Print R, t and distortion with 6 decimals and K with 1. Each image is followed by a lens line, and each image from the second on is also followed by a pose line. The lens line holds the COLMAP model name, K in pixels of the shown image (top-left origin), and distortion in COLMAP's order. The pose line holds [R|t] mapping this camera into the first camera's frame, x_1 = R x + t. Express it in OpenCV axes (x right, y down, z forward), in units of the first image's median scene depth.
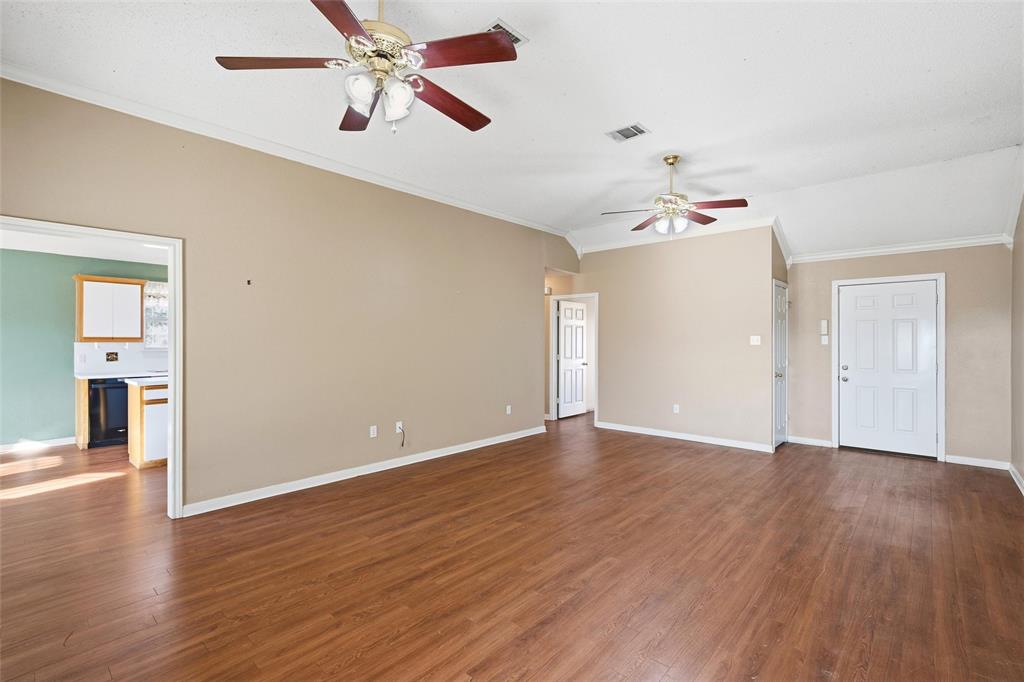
lens RADIAL K [[464.9, 0, 514.8], [0, 464.9, 339.5], [0, 0, 1]] dist [0.000045, -0.000062]
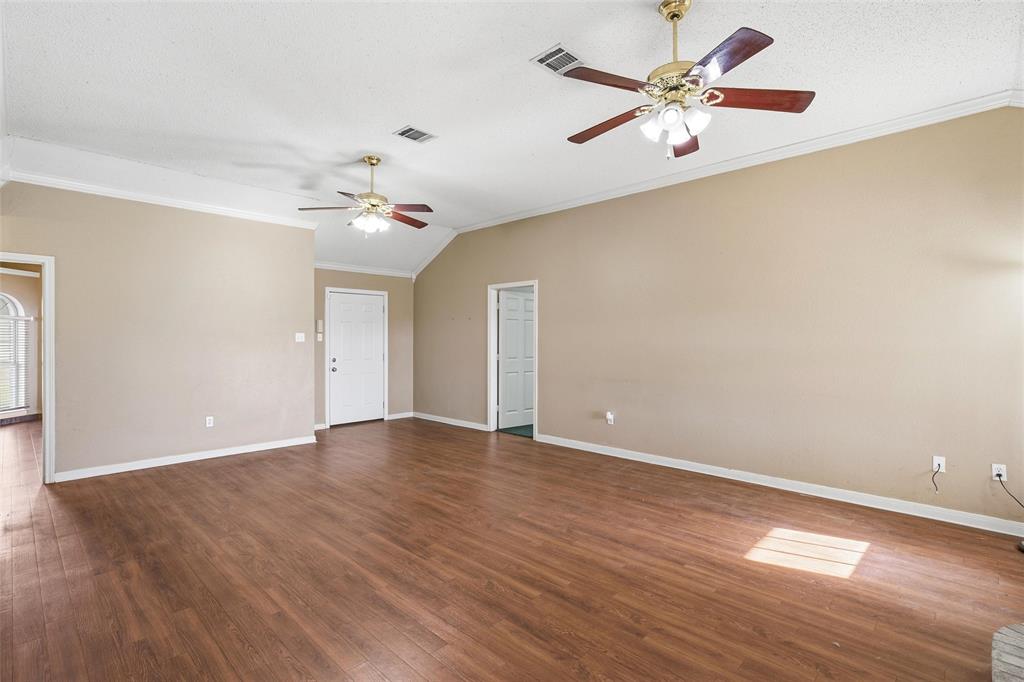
lens RADIAL K [[490.4, 0, 512.0], [0, 490.4, 341.0], [0, 0, 1]] dist [0.000035, 0.000593]
pose [[0.029822, -0.006743, 0.999532, -0.734040], [-0.001738, 0.999975, 0.006798, 0.002001], [-0.999554, -0.001940, 0.029810, 0.663998]]
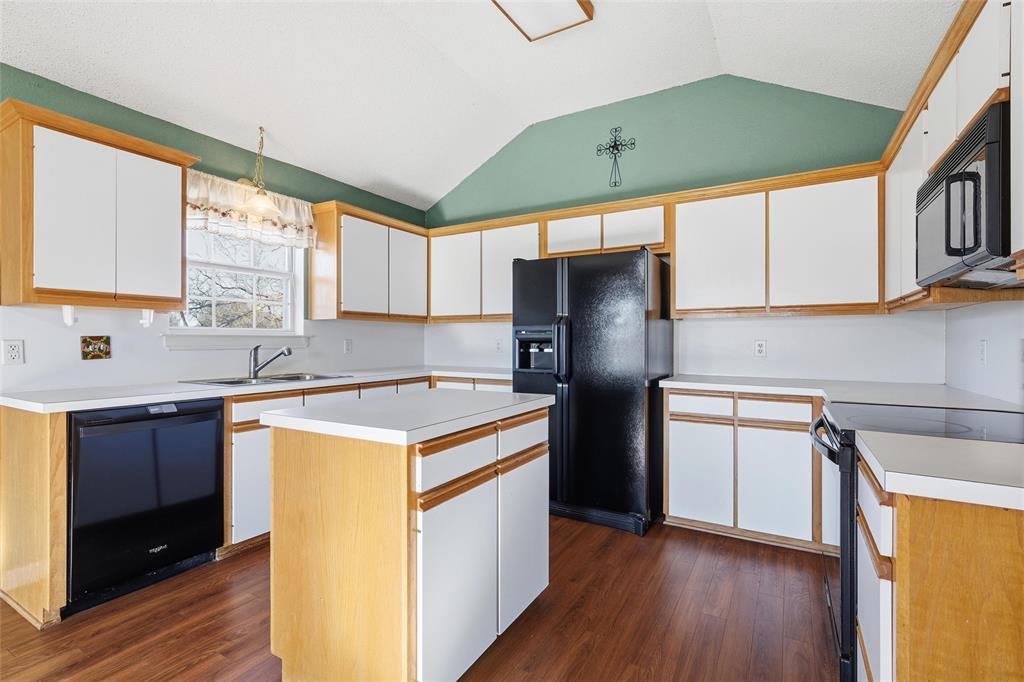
lens RADIAL K [[464.9, 0, 514.8], [0, 464.9, 339.5], [0, 0, 1]] dist [0.000045, -0.000062]
pose [[0.976728, 0.000682, 0.214480, -0.930387], [-0.000870, 0.999999, 0.000781, 0.045734], [-0.214479, -0.000949, 0.976728, 0.837698]]
